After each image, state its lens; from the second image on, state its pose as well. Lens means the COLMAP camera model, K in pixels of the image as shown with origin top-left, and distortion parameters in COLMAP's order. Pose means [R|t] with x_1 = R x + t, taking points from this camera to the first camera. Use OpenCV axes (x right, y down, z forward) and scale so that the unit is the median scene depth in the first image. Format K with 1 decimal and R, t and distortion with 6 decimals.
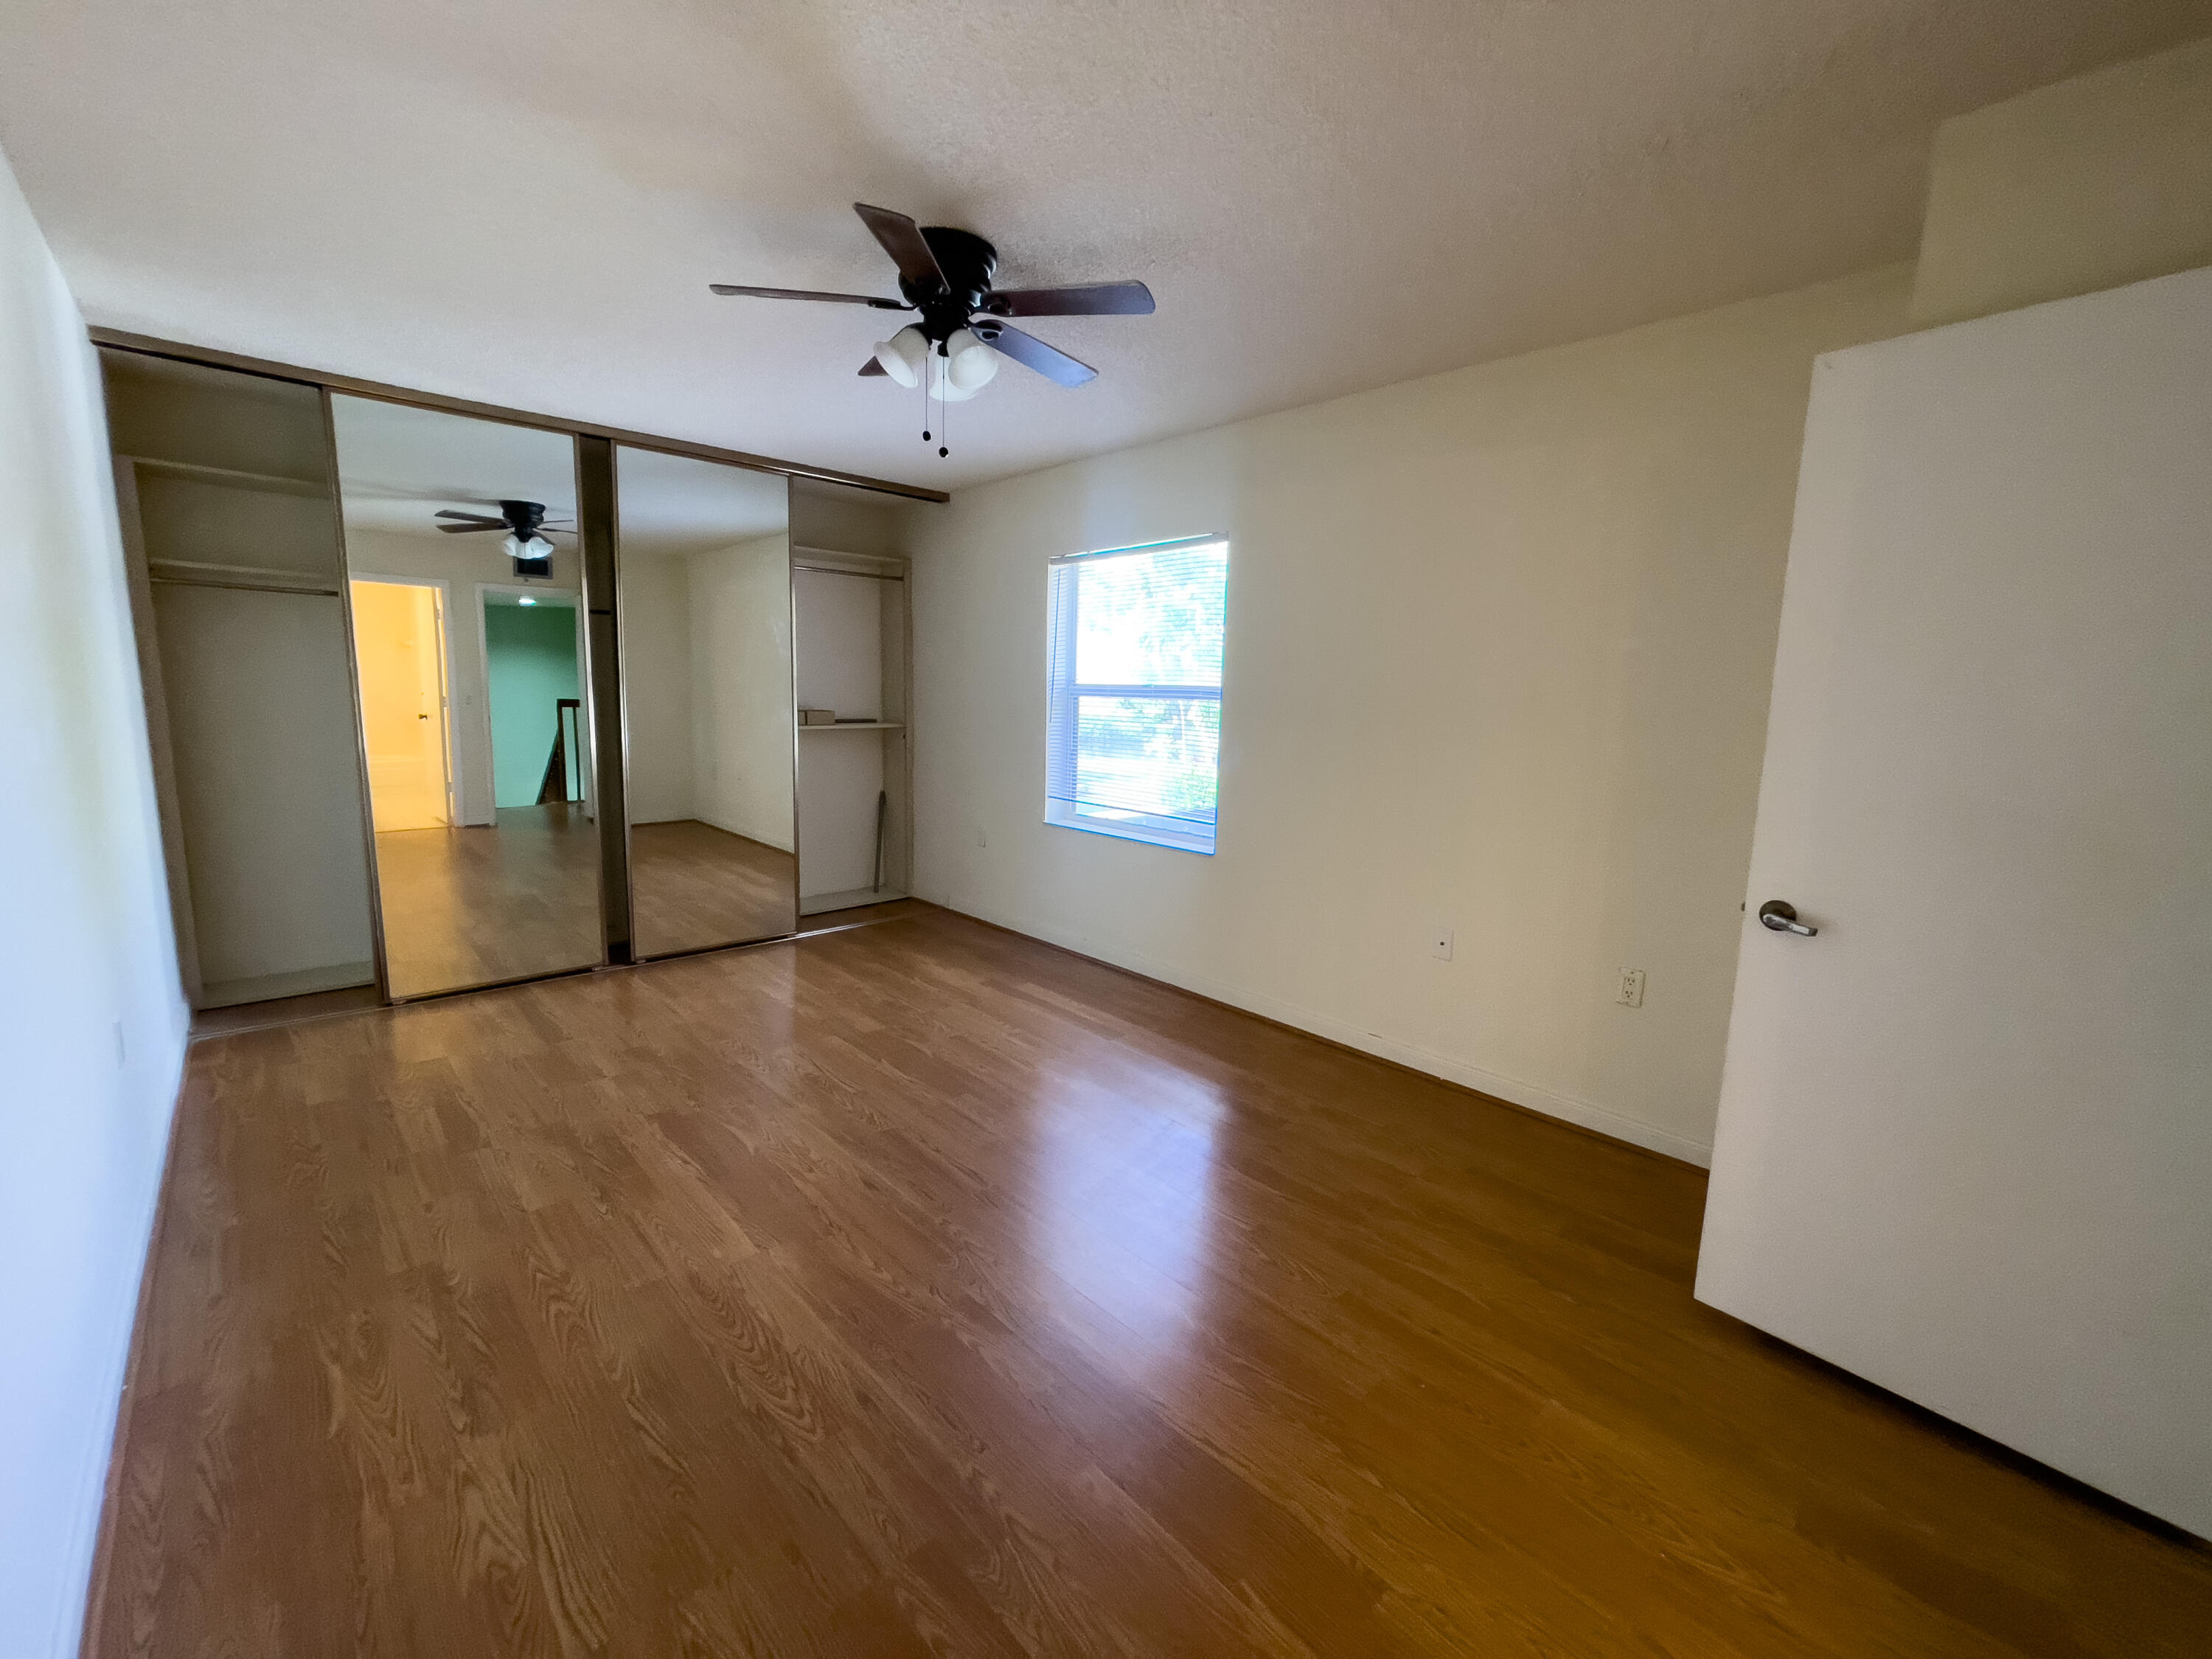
lens RADIAL K [[896.2, 0, 1108.4], [0, 896.2, 821.6], [0, 0, 1]] dist [-0.008849, 0.005004]
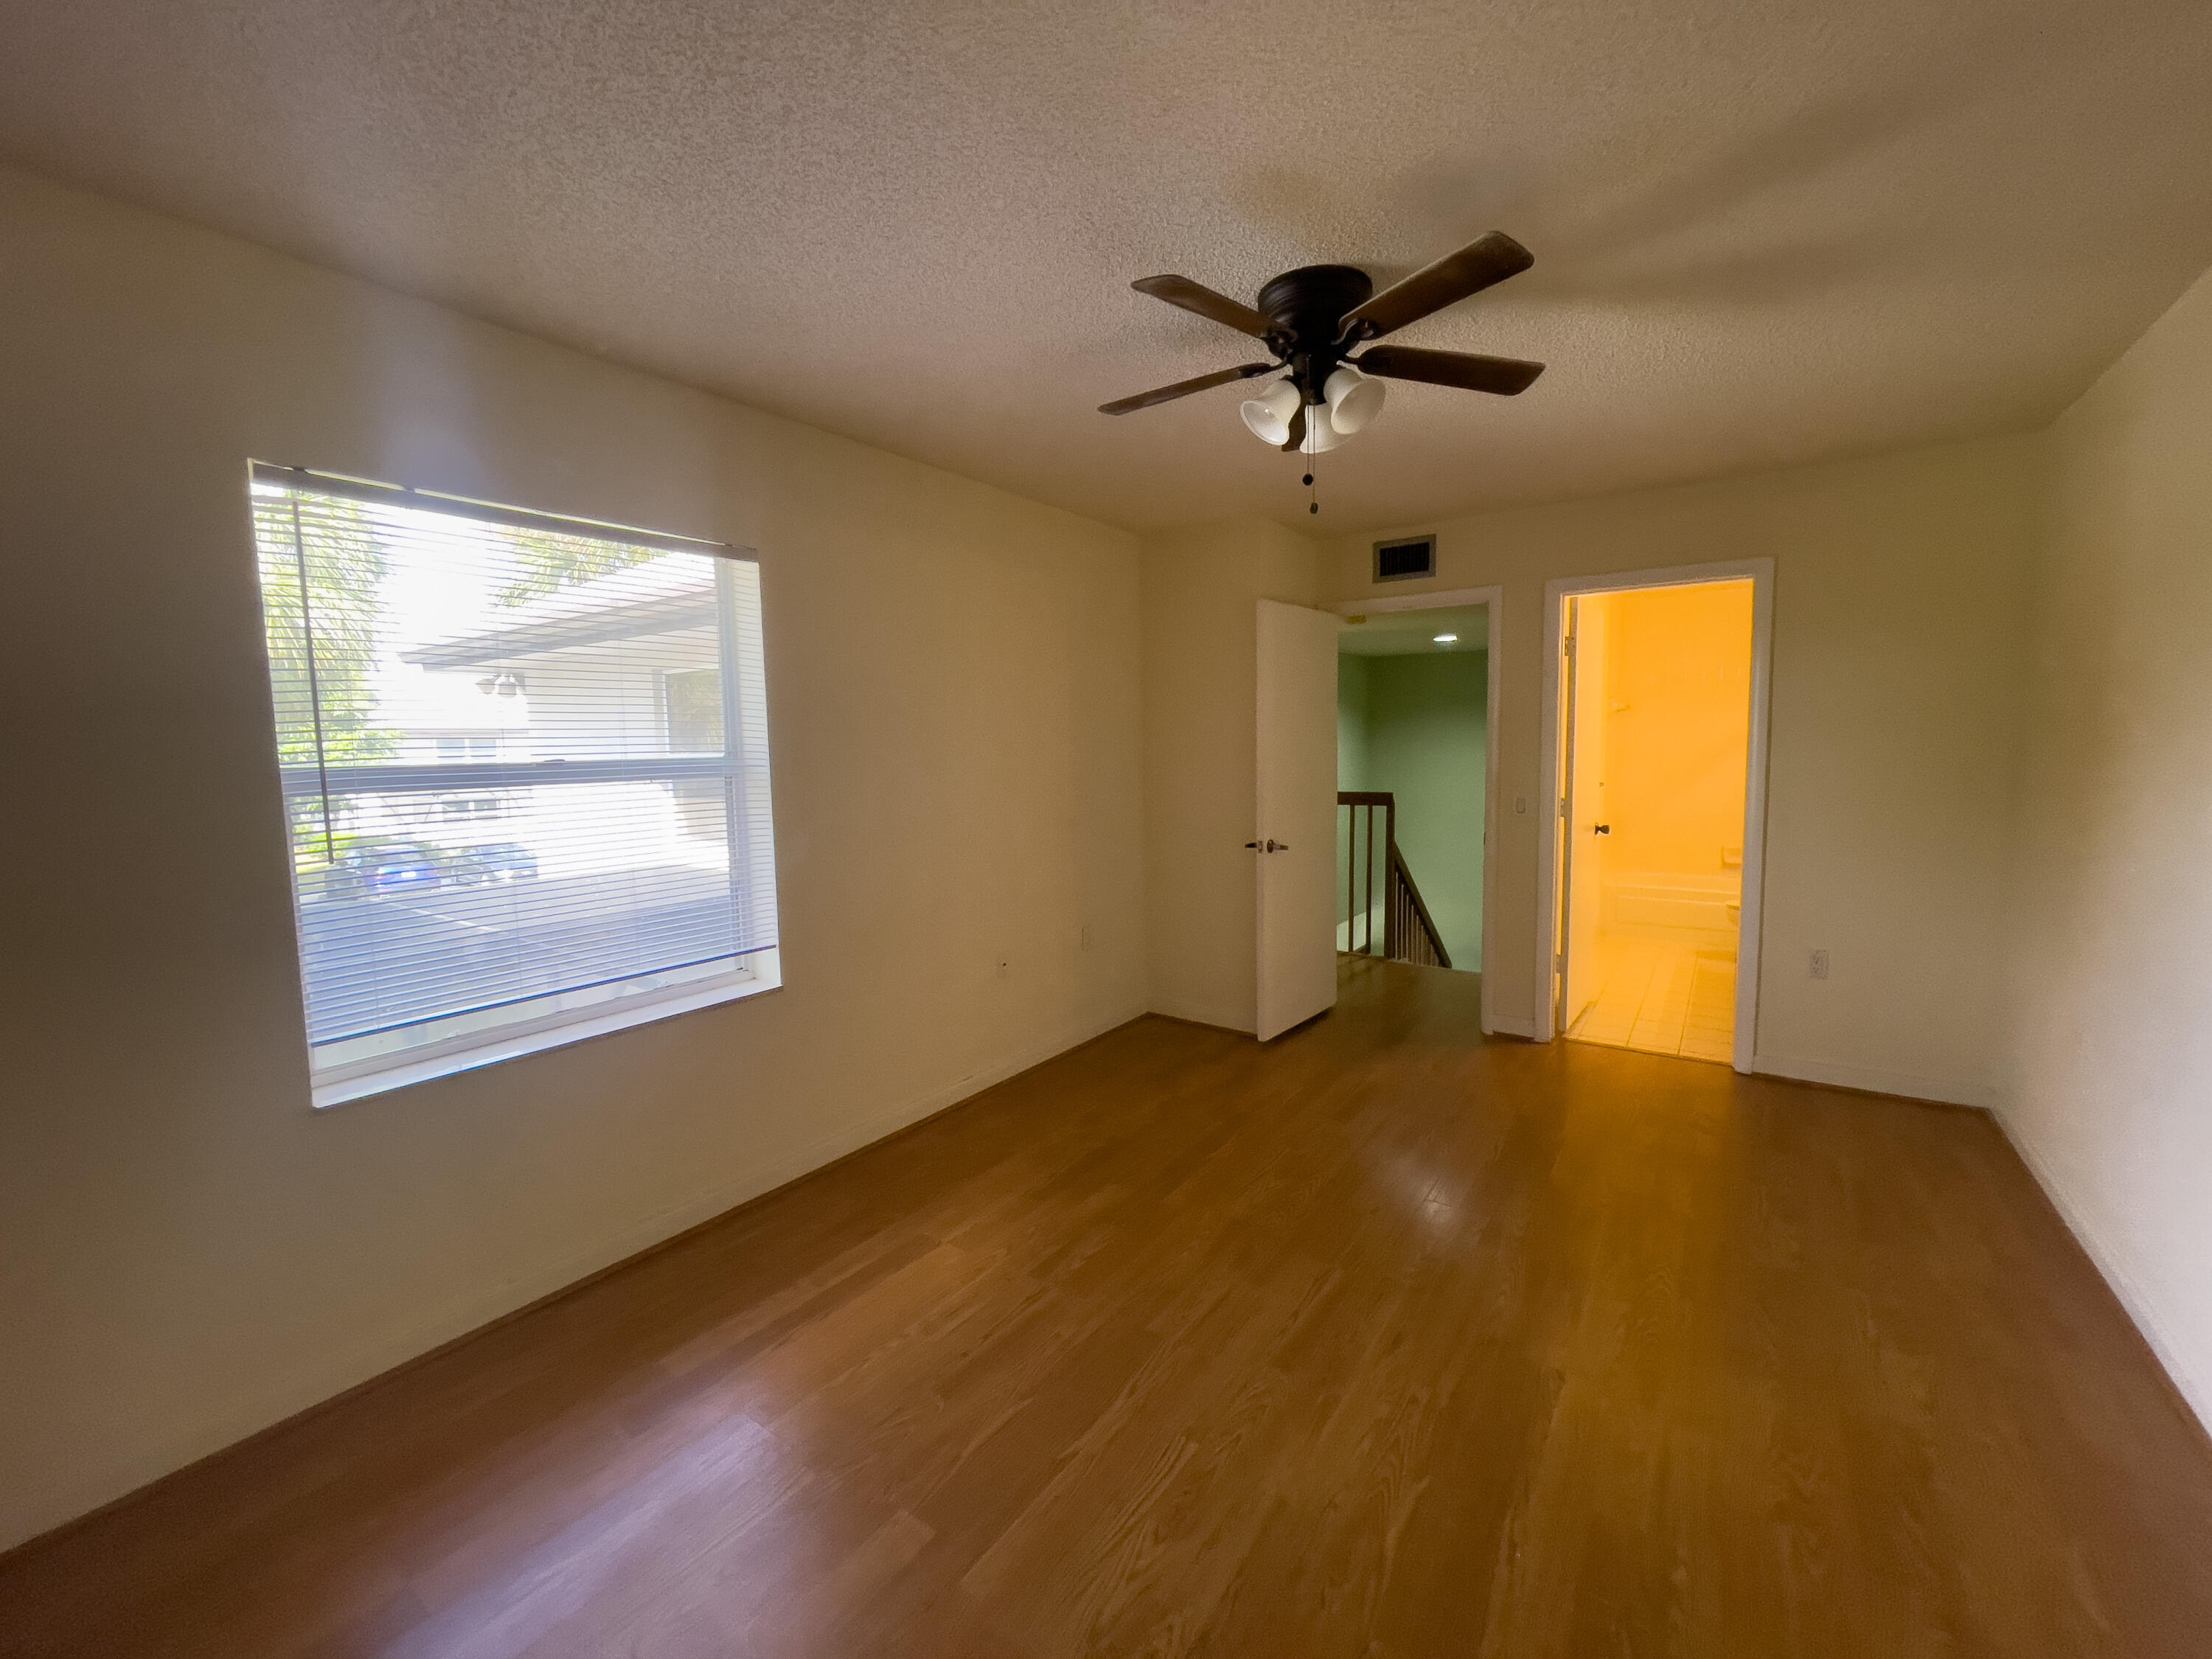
lens RADIAL K [[896.2, 0, 1112.9], [0, 896.2, 819.8], [0, 0, 1]] dist [-0.008849, 0.005004]
pose [[-0.199256, -0.095820, 0.975252, -0.556883], [0.160846, 0.978513, 0.129003, -0.129154], [-0.966657, 0.182570, -0.179562, 0.742587]]
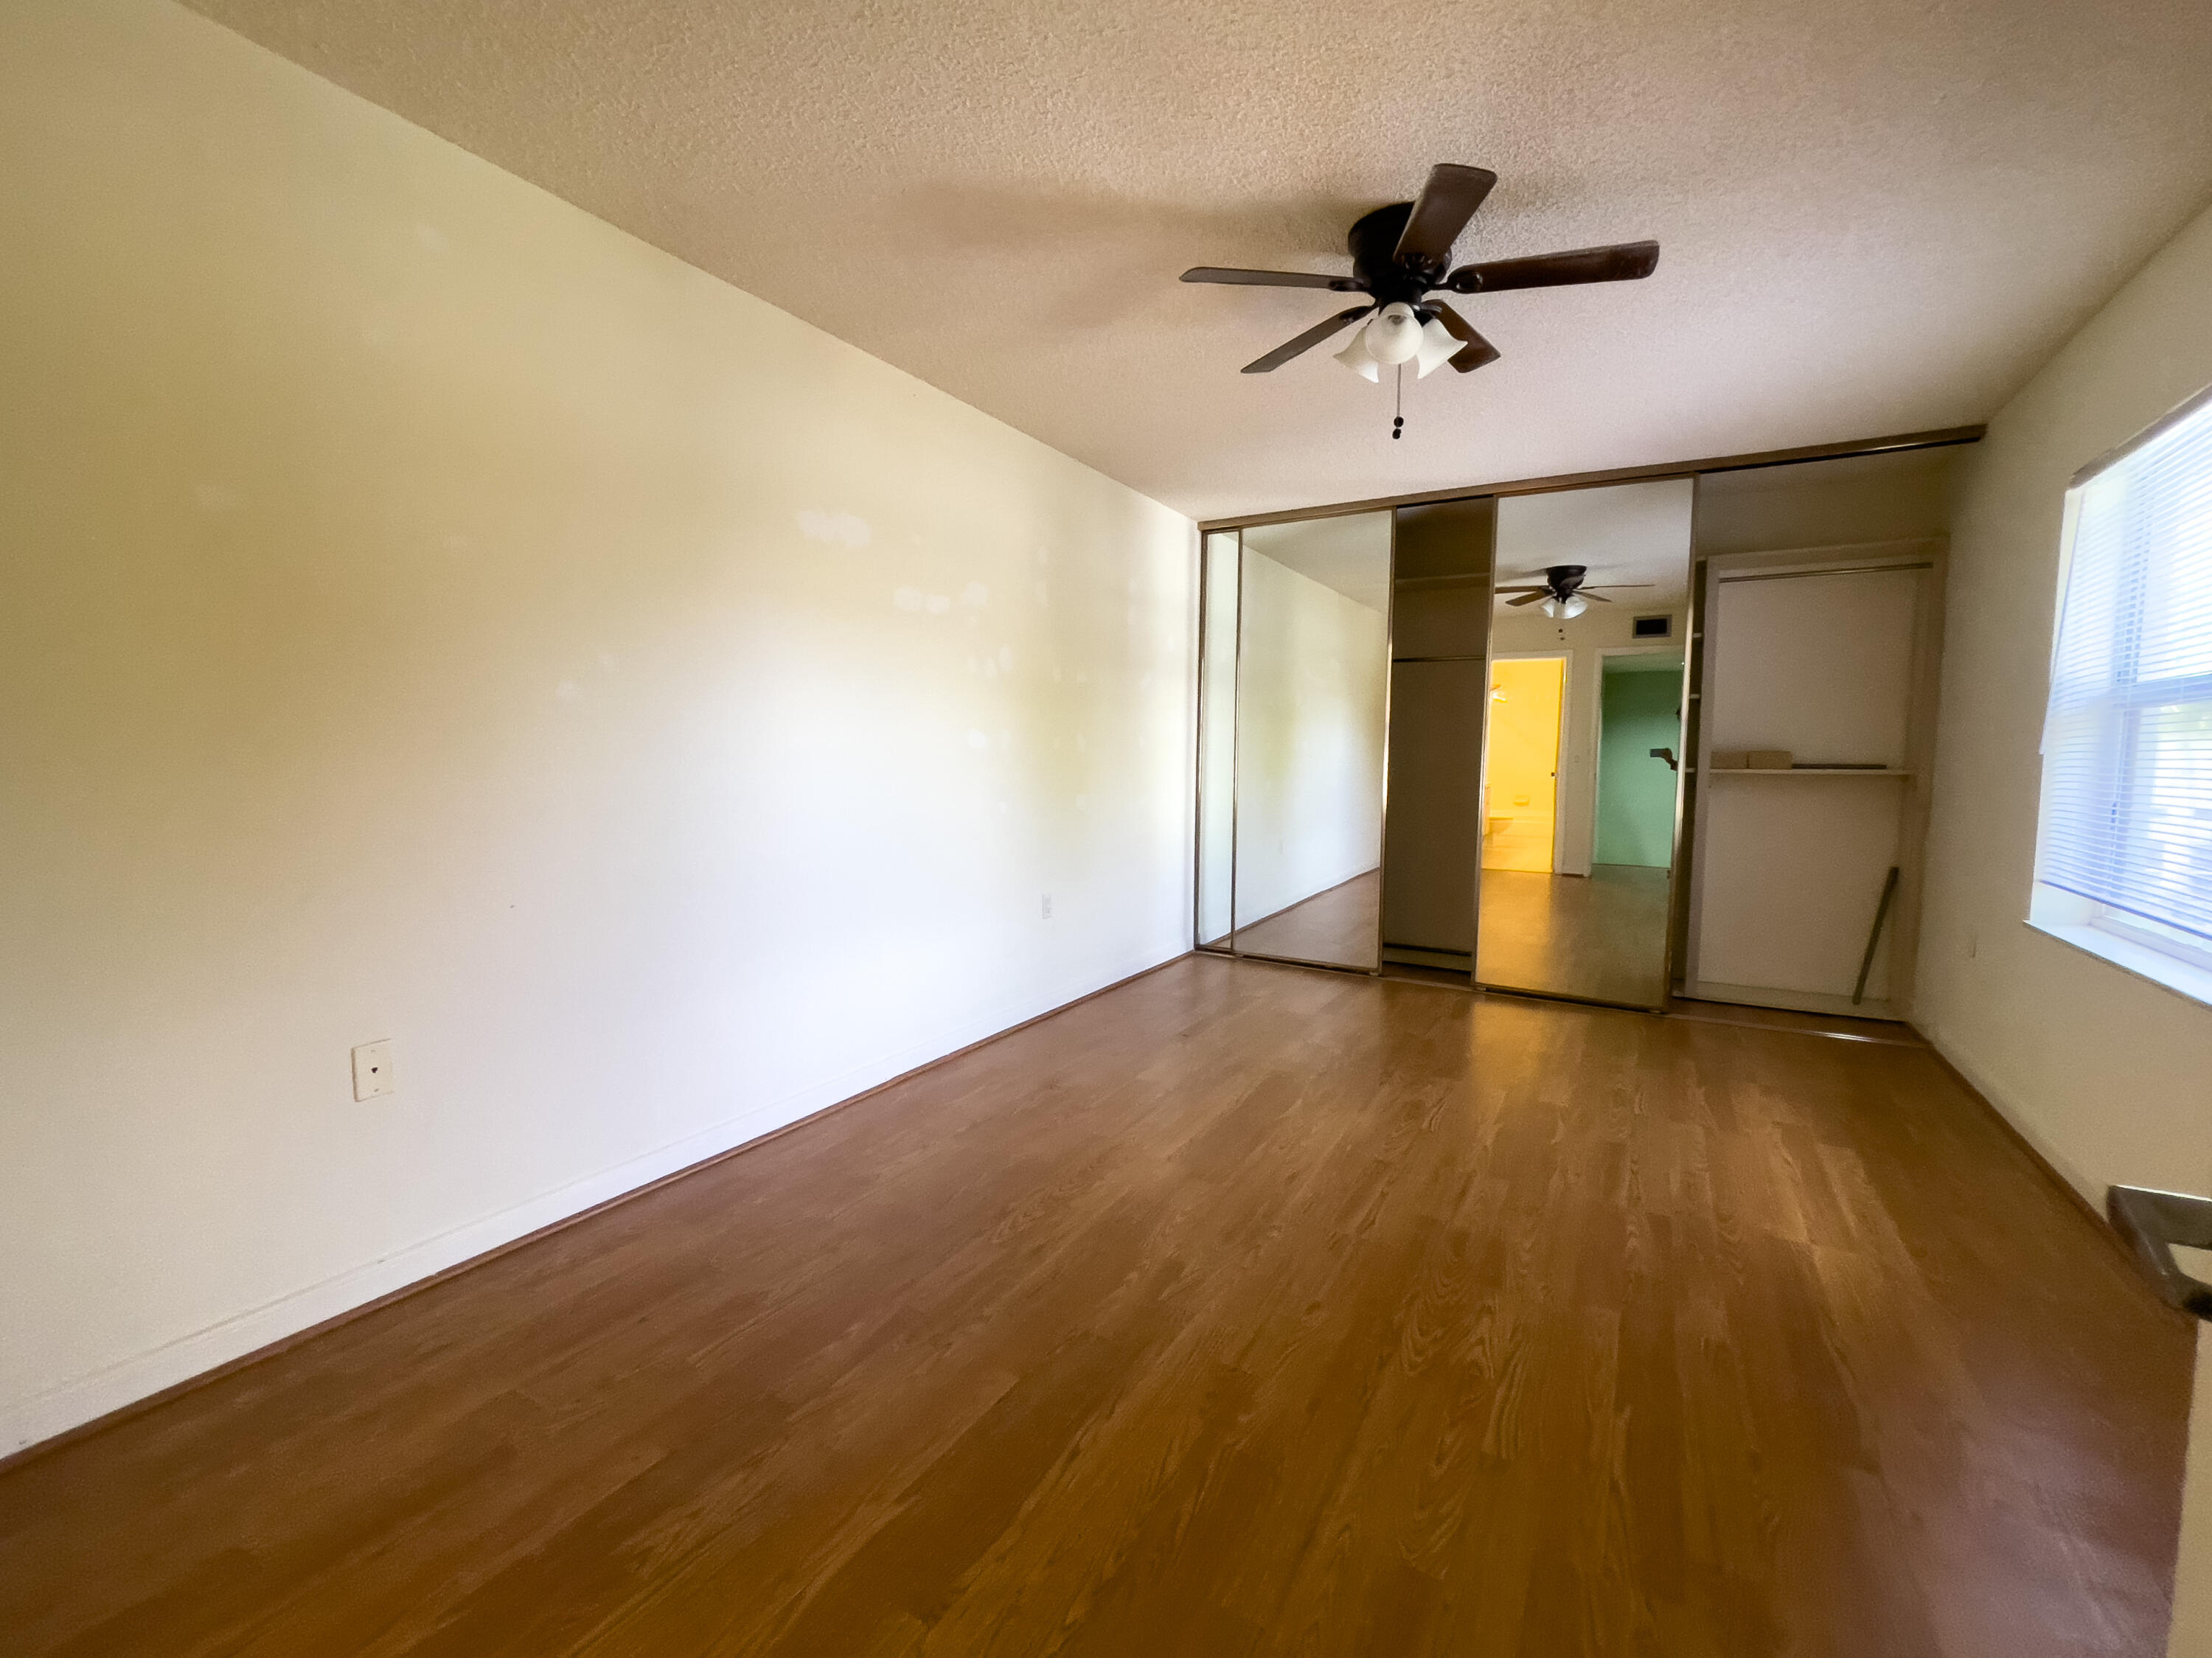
lens RADIAL K [[942.7, 0, 1102.5], [0, 942.7, 825.3], [0, 0, 1]] dist [-0.009296, -0.000201]
pose [[0.269548, 0.053774, -0.961484, 0.376361], [-0.142851, 0.989626, 0.015300, 0.015323], [0.952333, 0.133225, 0.274433, 0.254293]]
